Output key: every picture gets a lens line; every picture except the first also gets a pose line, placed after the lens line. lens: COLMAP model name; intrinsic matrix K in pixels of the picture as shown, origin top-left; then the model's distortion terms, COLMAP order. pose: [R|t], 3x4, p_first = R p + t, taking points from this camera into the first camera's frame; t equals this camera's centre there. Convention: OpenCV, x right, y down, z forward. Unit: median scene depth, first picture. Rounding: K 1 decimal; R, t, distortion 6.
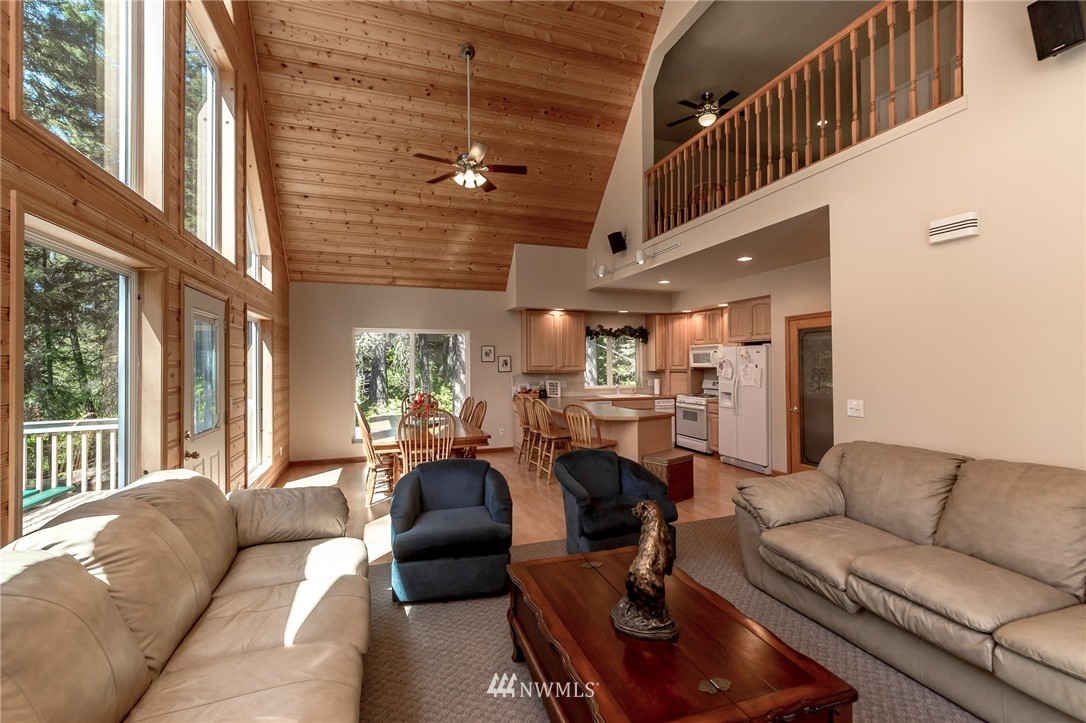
lens RADIAL K [[468.6, 0, 551.2], [0, 468.6, 360.7], [0, 0, 1]] dist [0.001836, -0.001121]
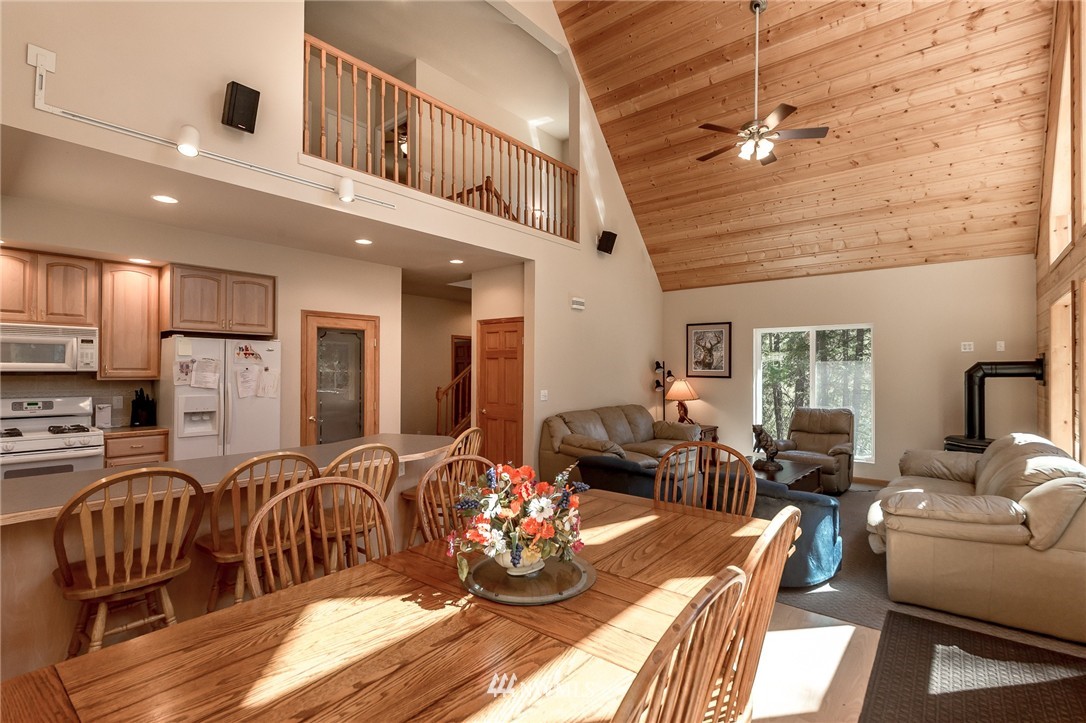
lens RADIAL K [[497.5, 0, 546.3], [0, 497.5, 365.9], [0, 0, 1]] dist [-0.001117, -0.000220]
pose [[-0.495499, 0.006498, 0.868584, -0.399057], [-0.009251, 0.999876, -0.012758, 0.010799], [-0.868559, -0.014357, -0.495377, 0.878594]]
